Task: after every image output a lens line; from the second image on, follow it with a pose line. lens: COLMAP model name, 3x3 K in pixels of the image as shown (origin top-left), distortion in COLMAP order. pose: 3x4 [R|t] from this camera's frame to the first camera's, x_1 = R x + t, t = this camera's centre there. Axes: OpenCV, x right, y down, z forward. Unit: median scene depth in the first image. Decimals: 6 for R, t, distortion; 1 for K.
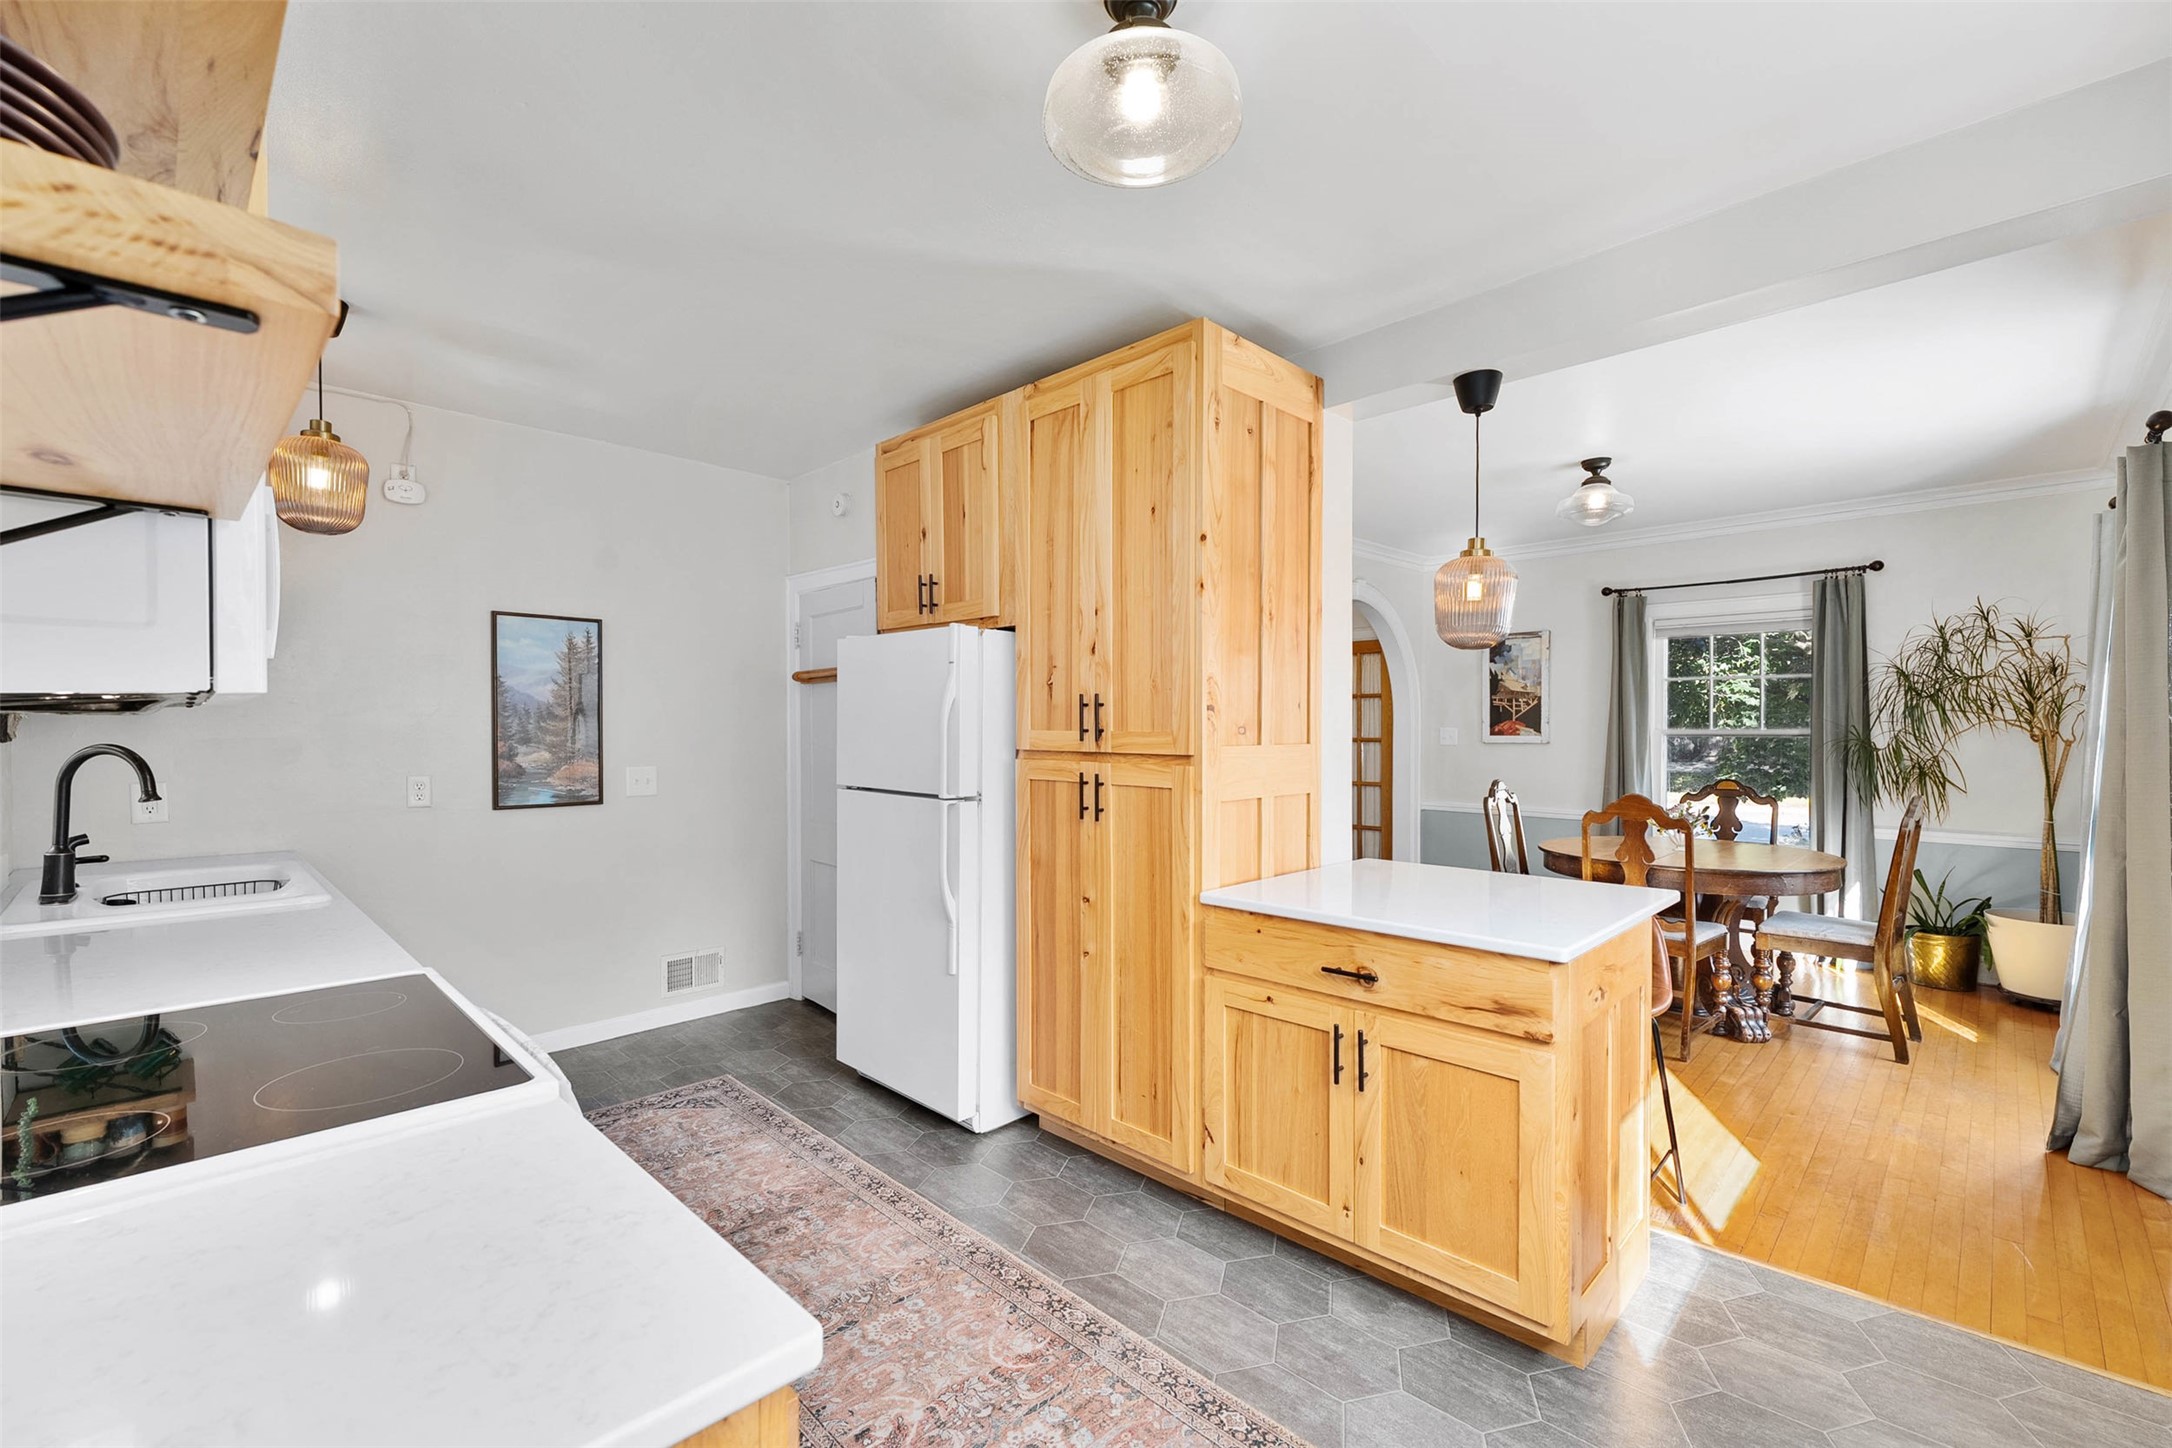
lens RADIAL K [[920.8, 0, 1082.0], [0, 920.8, 738.9], [0, 0, 1]] dist [-0.002042, -0.000032]
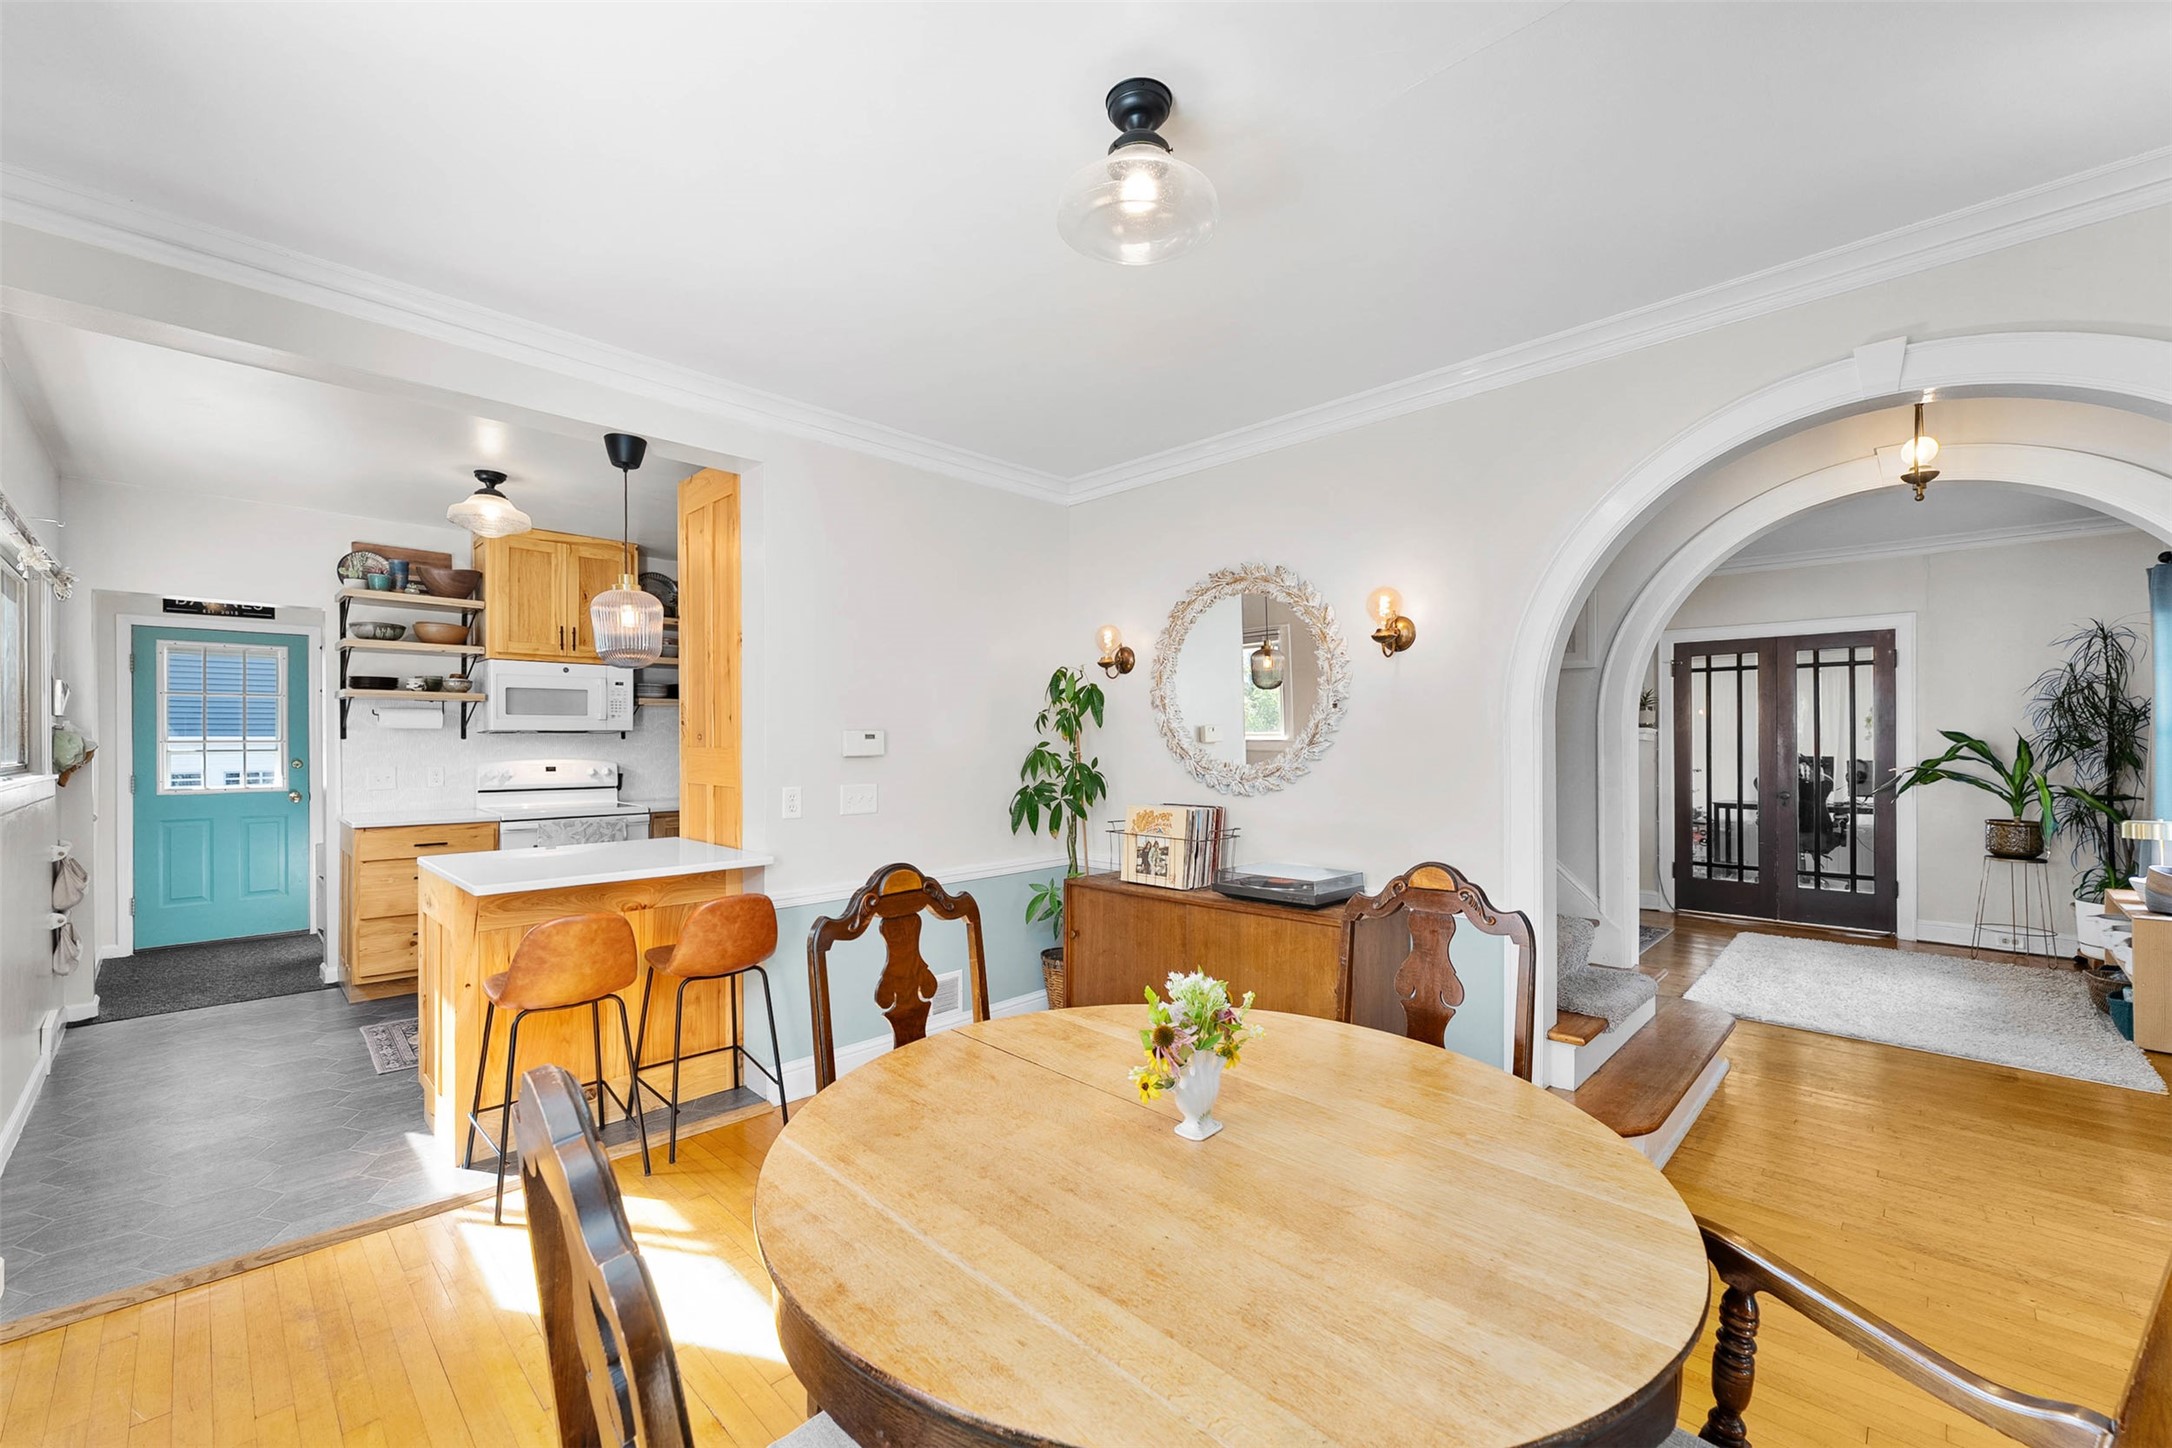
lens RADIAL K [[874.9, 0, 1077.6], [0, 874.9, 739.7], [0, 0, 1]] dist [-0.000985, 0.000341]
pose [[0.004287, 0.003597, -0.999984, 1.519361], [-0.011815, 0.999924, 0.003546, -0.017148], [0.999921, 0.011800, 0.004329, 1.542327]]
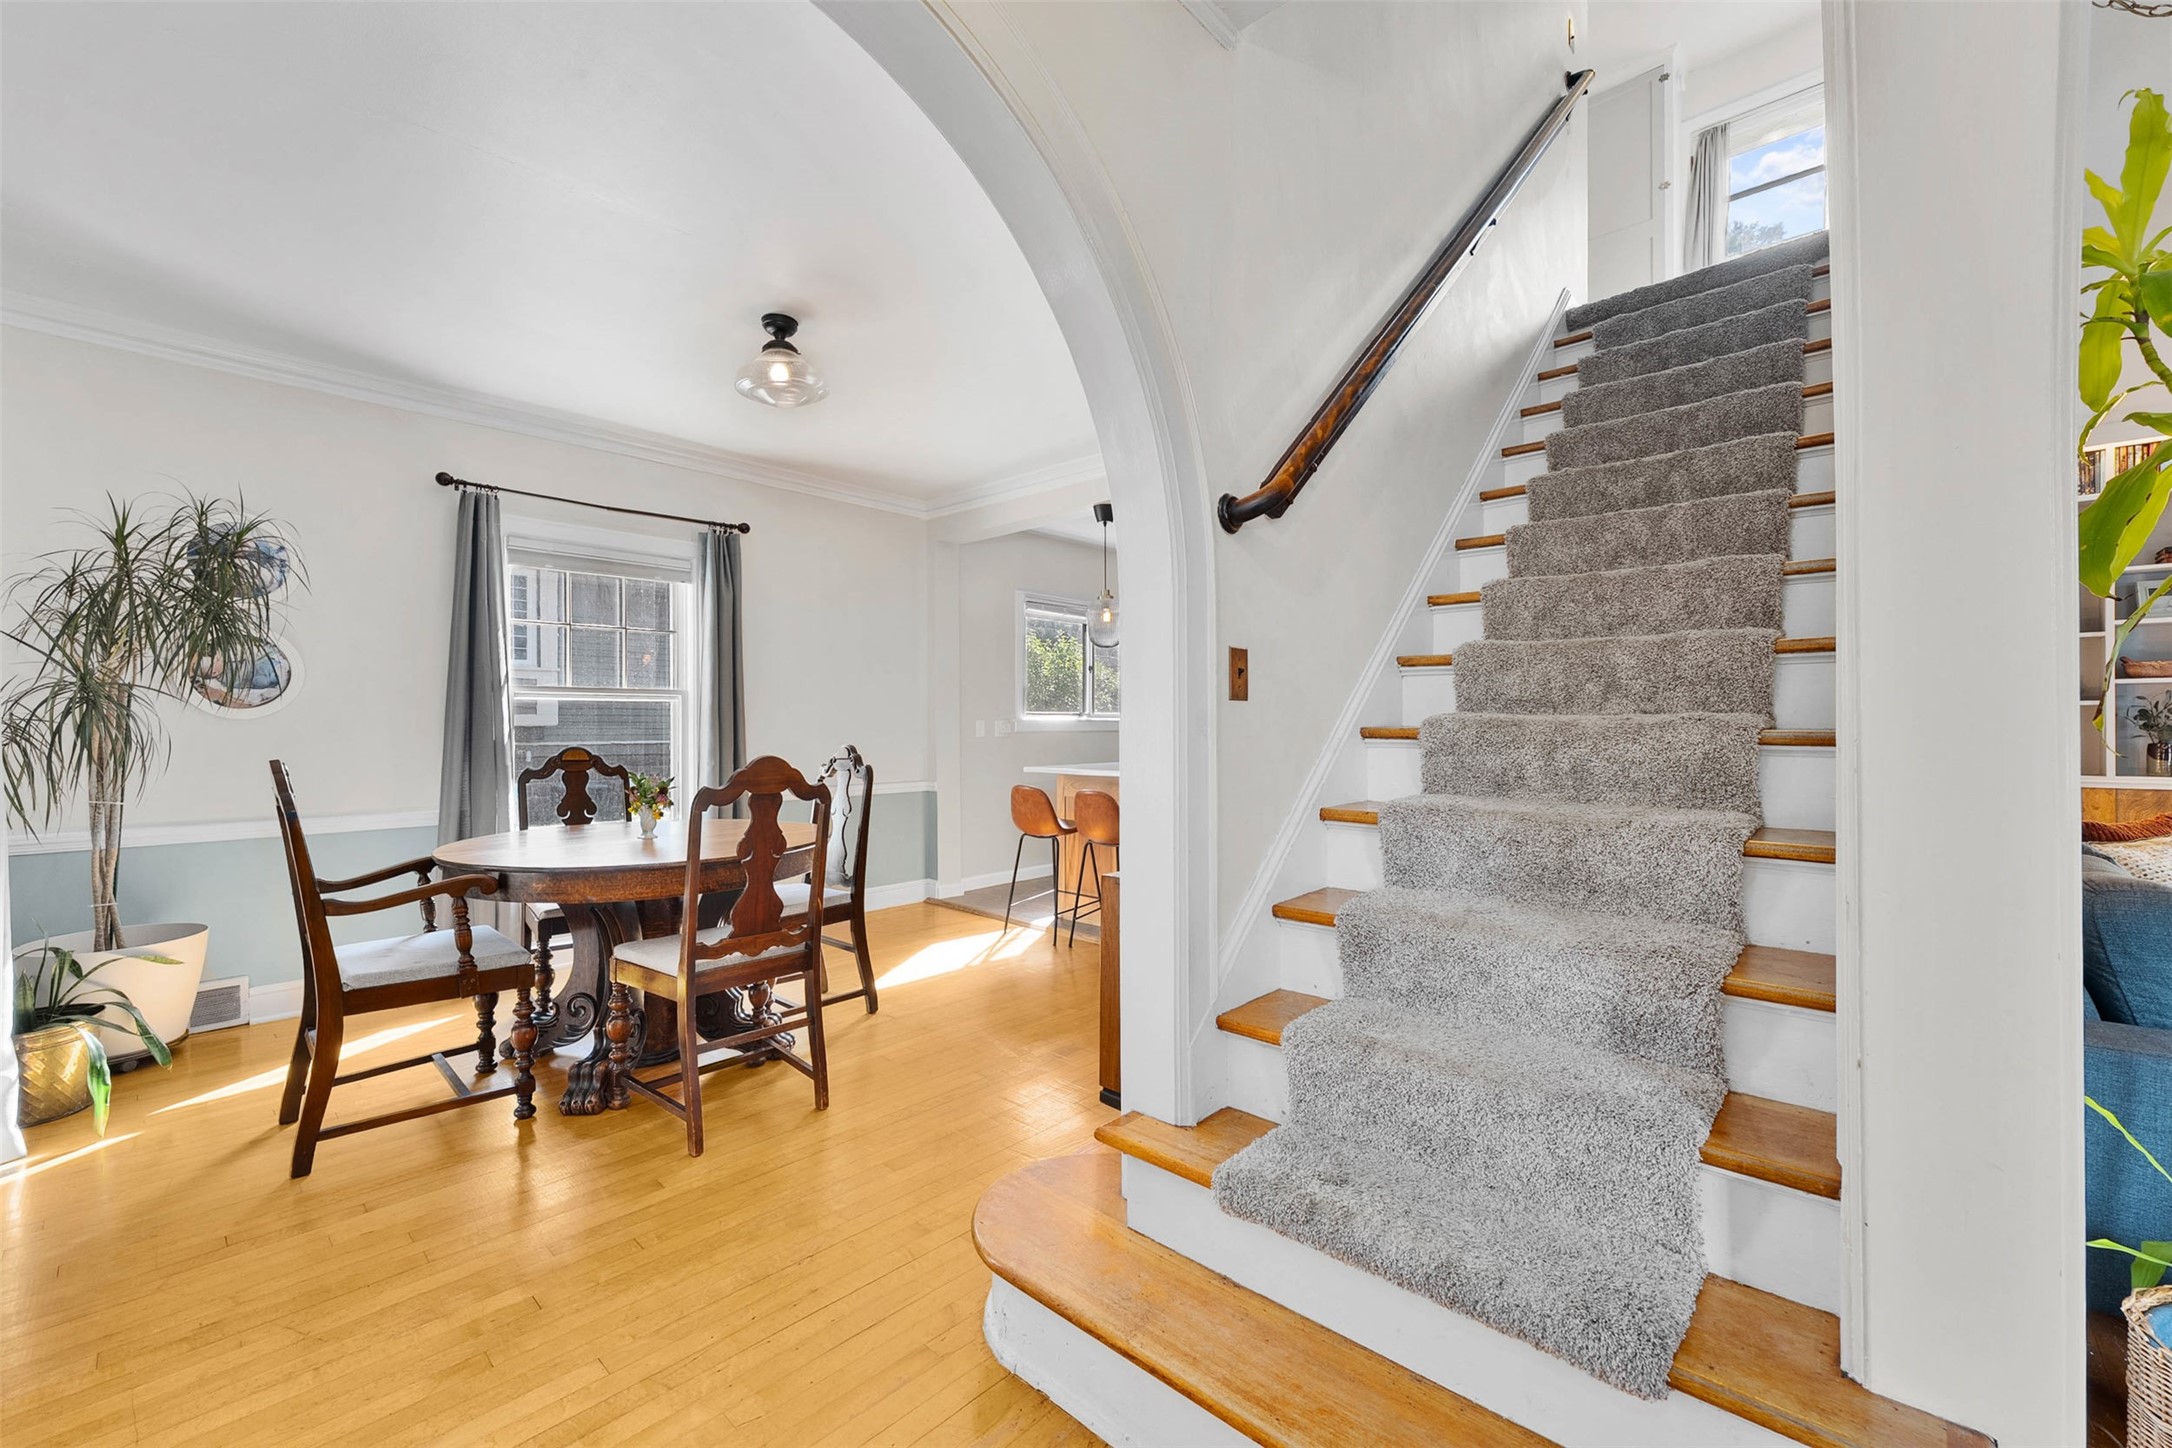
lens RADIAL K [[874.1, 0, 1086.0], [0, 874.1, 724.0], [0, 0, 1]] dist [0.000227, 0.000371]
pose [[-0.999148, 0.003169, -0.041147, 0.530981], [0.002744, 0.999942, 0.010381, 0.040586], [0.041177, 0.010259, -0.999099, 2.756317]]
